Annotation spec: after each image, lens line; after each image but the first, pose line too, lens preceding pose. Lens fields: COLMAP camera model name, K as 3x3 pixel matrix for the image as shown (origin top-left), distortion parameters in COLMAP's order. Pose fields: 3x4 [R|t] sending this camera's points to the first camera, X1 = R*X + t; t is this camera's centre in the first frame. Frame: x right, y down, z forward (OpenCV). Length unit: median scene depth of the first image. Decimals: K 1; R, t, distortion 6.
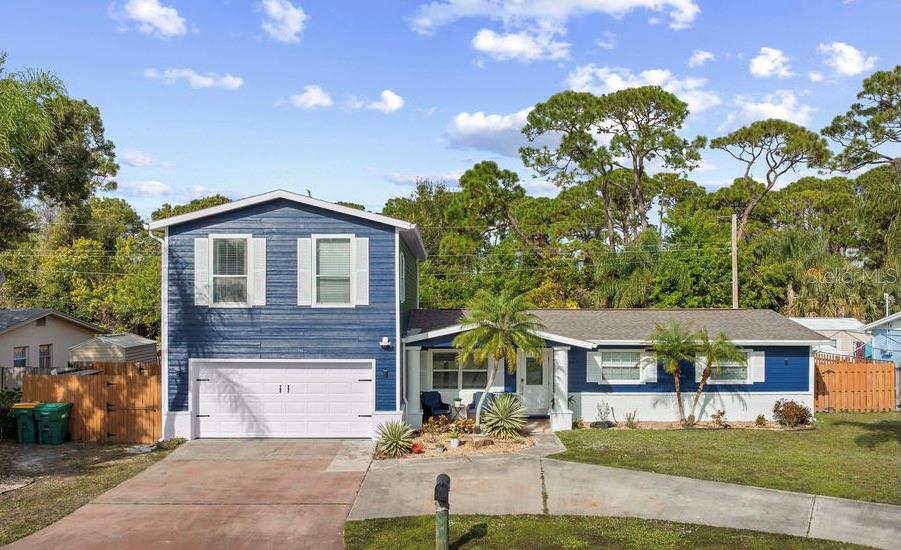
lens RADIAL K [[717.9, 0, 463.9], [0, 717.9, 298.5], [0, 0, 1]] dist [-0.038261, 0.000864]
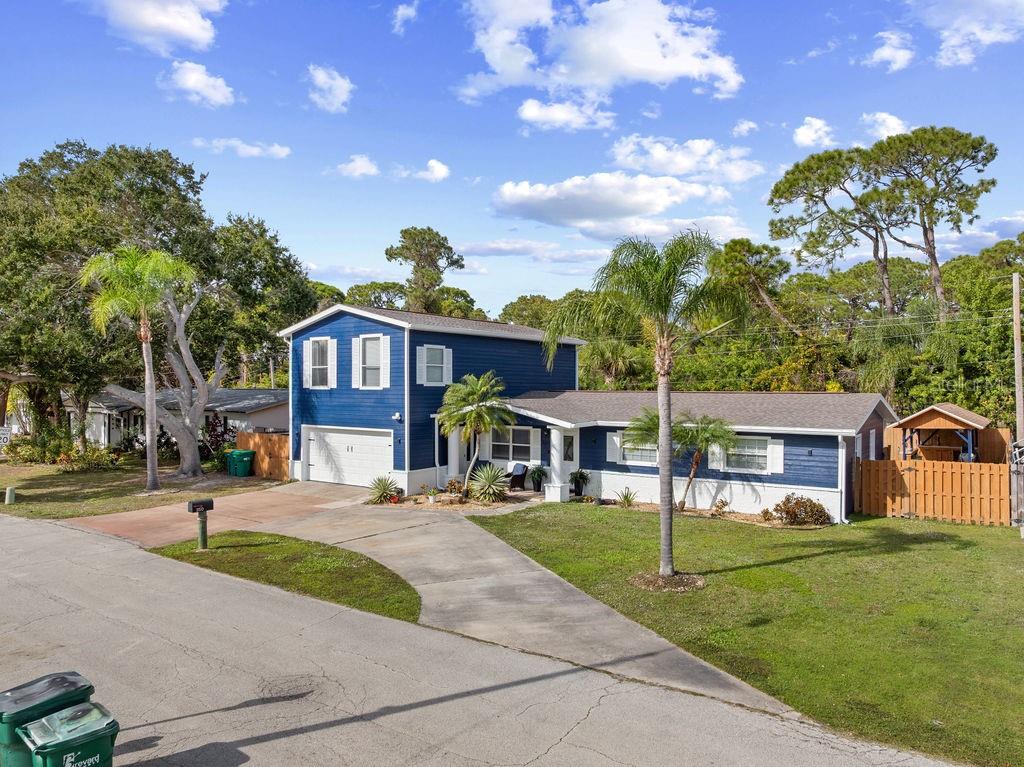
lens RADIAL K [[720.2, 0, 512.0], [0, 720.2, 383.5], [0, 0, 1]] dist [-0.040558, 0.003301]
pose [[0.805971, -0.001259, -0.591954, 0.809400], [0.005274, 0.999973, 0.005053, -0.003964], [0.591932, -0.007194, 0.805956, 0.081159]]
